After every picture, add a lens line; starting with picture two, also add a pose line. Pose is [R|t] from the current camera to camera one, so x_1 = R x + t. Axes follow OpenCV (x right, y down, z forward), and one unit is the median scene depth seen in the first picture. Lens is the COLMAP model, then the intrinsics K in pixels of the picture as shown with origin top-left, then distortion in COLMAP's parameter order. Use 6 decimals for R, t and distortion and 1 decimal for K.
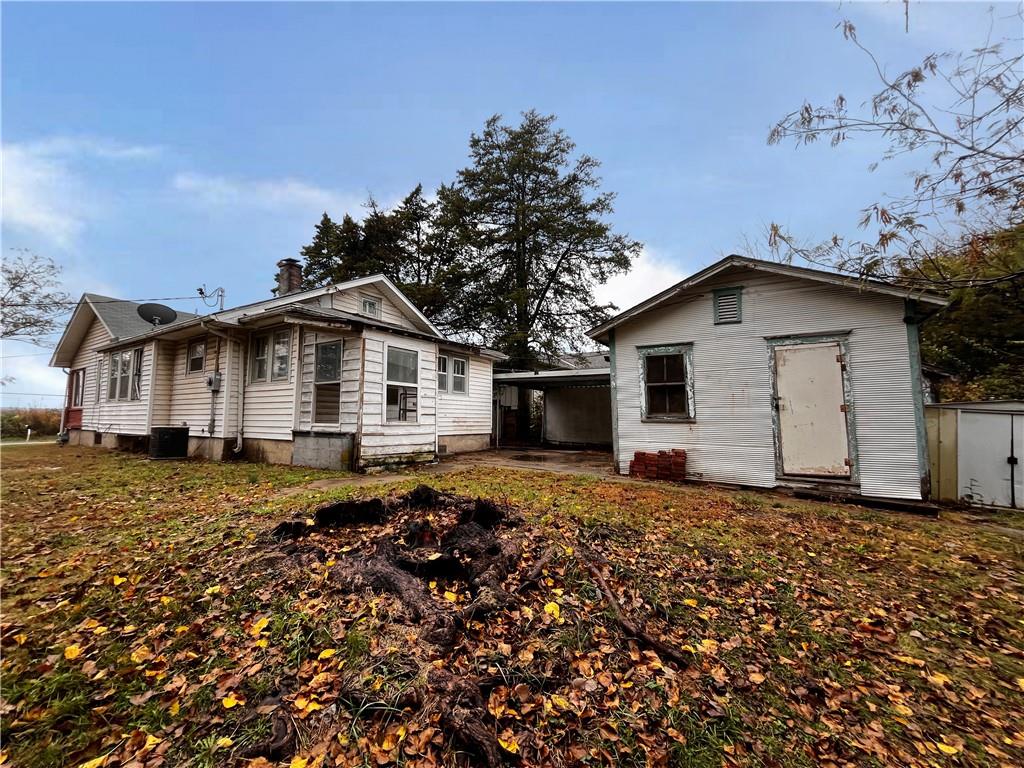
lens RADIAL K [[418.0, 0, 507.3], [0, 418.0, 383.4], [0, 0, 1]] dist [0.001233, -0.000664]
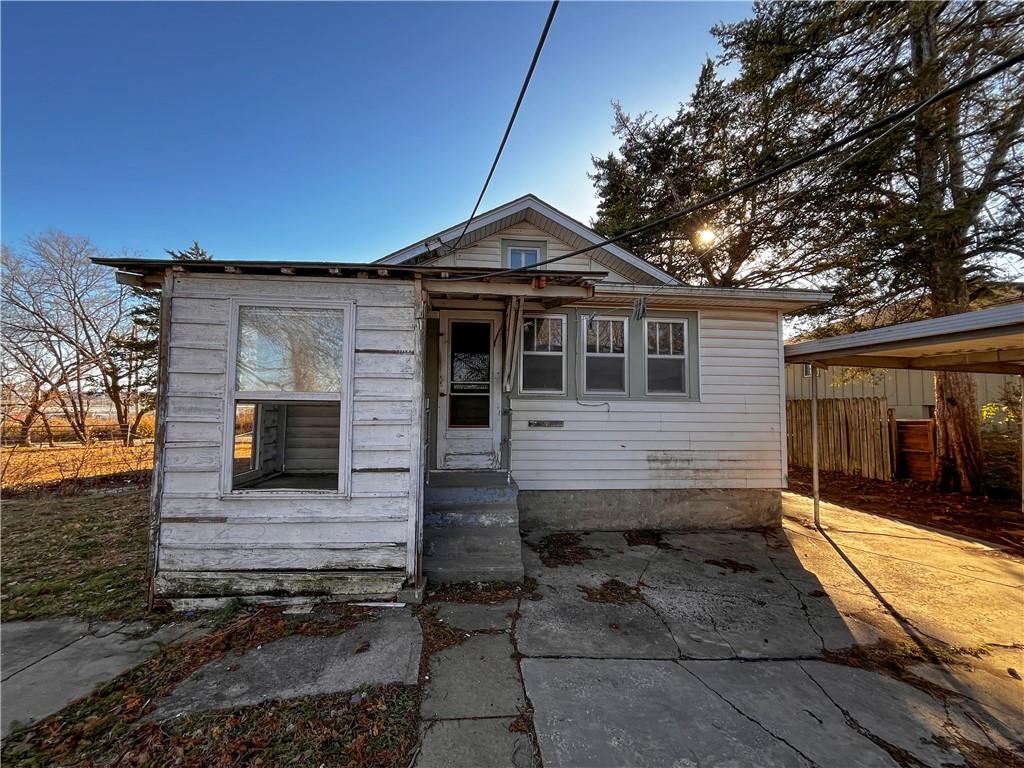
lens RADIAL K [[419.4, 0, 508.0], [0, 419.4, 383.3], [0, 0, 1]] dist [-0.000706, 0.000366]
pose [[0.629689, -0.042577, -0.775680, 0.188604], [0.057202, 0.998328, -0.008363, 0.005903], [0.774738, -0.039104, 0.631071, 0.878834]]
